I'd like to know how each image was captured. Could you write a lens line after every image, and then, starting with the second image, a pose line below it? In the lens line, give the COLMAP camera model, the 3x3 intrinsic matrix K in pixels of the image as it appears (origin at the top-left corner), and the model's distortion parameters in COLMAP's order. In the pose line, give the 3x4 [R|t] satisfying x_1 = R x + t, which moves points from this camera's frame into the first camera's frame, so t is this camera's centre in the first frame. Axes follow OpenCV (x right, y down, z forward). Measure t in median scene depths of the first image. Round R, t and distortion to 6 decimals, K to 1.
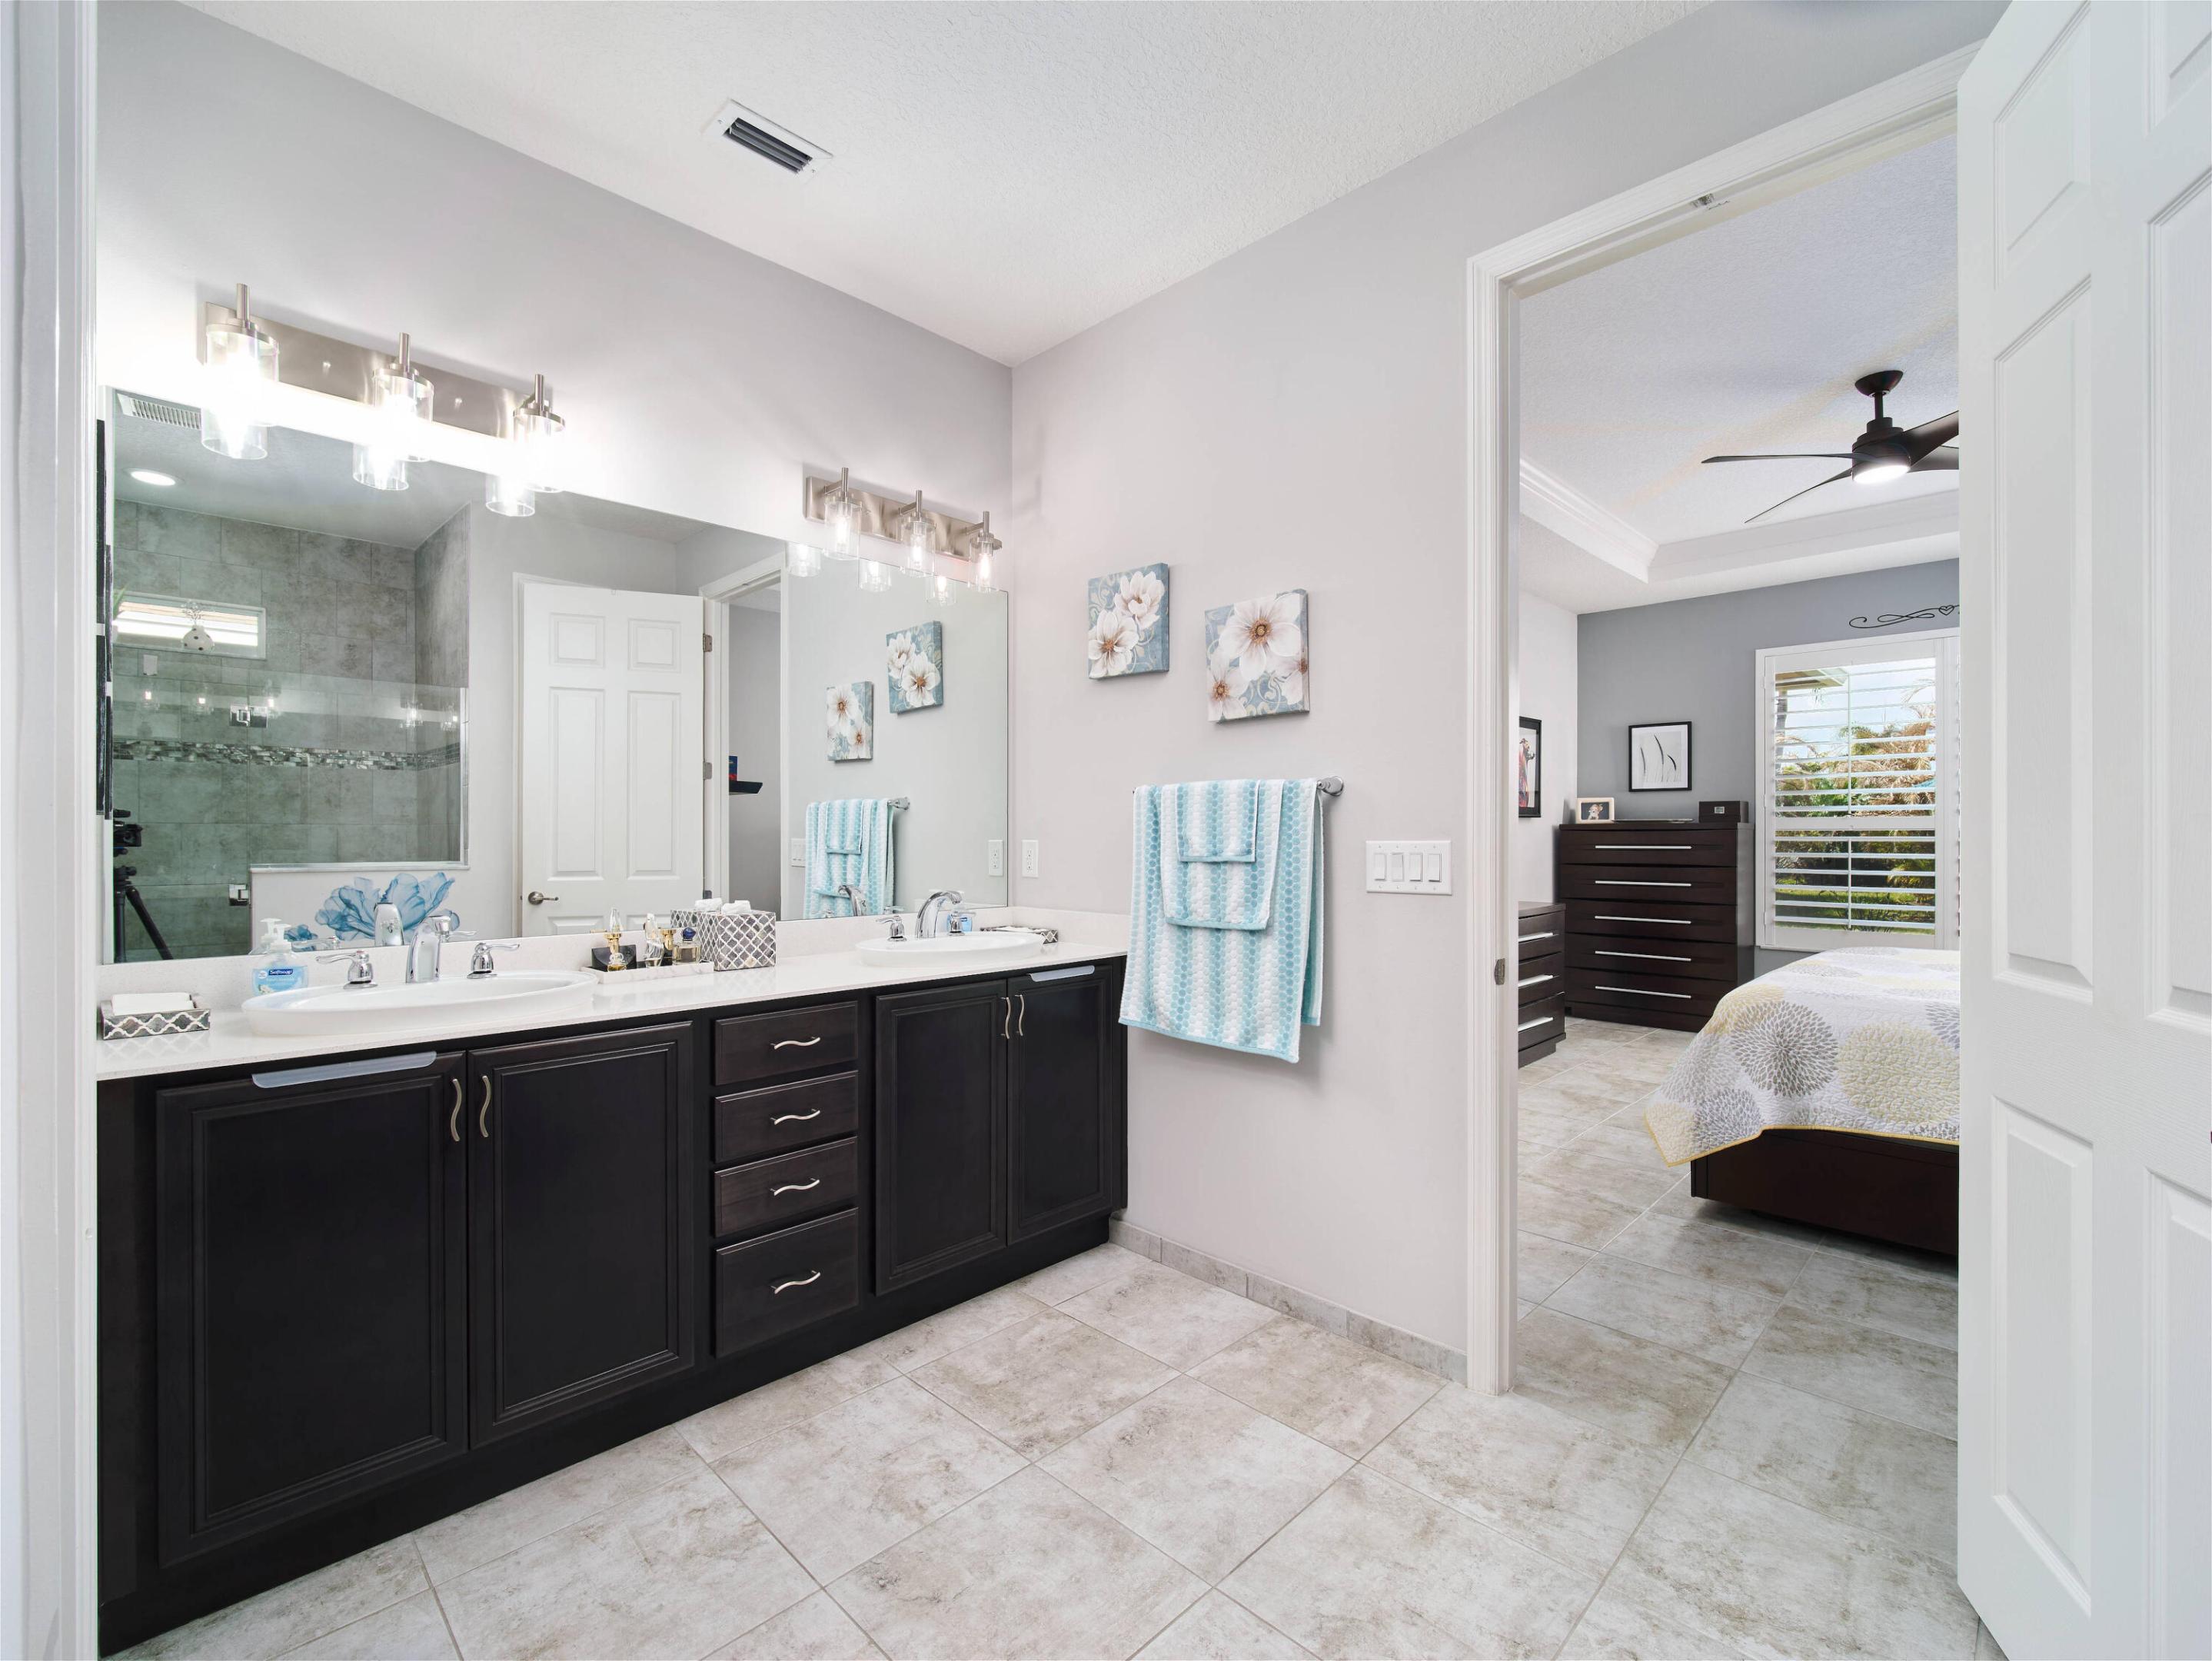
lens RADIAL K [[981.6, 0, 1110.6], [0, 981.6, 834.5], [0, 0, 1]] dist [-0.000462, -0.000122]
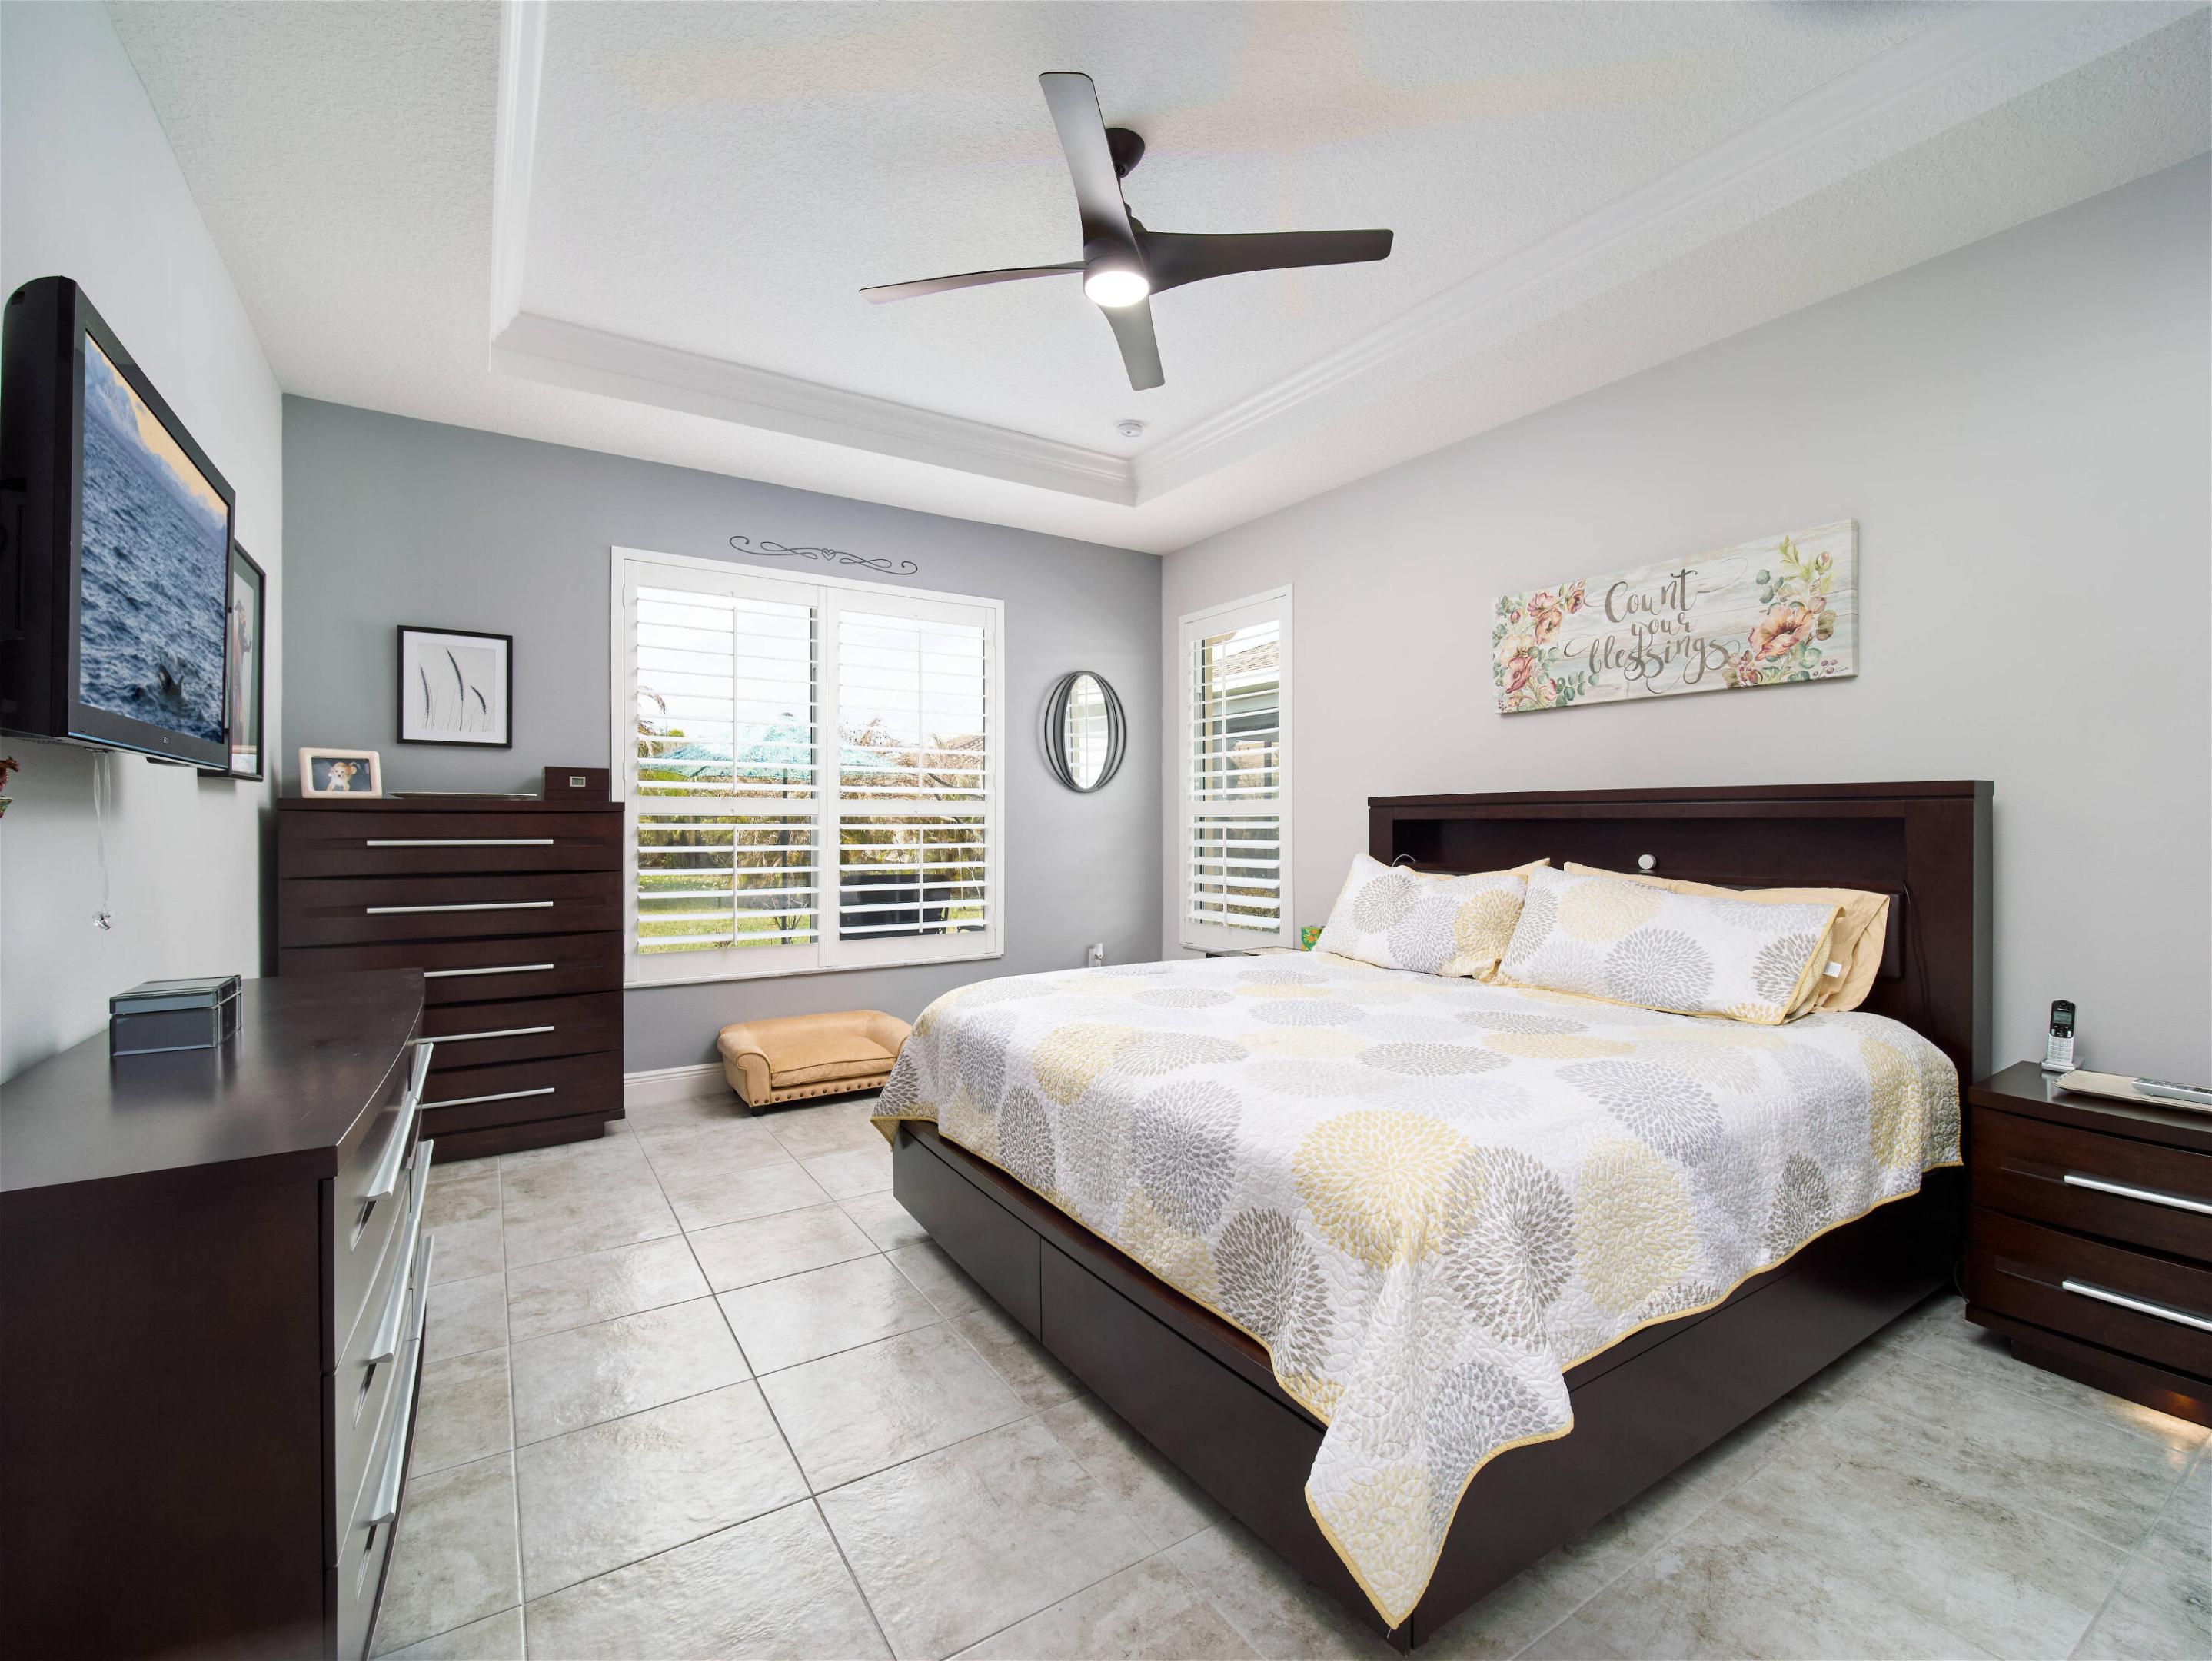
lens RADIAL K [[981.6, 0, 1114.8], [0, 981.6, 828.2], [0, 0, 1]] dist [-0.000462, -0.000122]
pose [[0.213779, -0.004724, 0.976871, 0.070491], [-0.002875, 0.999981, 0.005465, 0.000824], [-0.976878, -0.003977, 0.213762, 0.497221]]
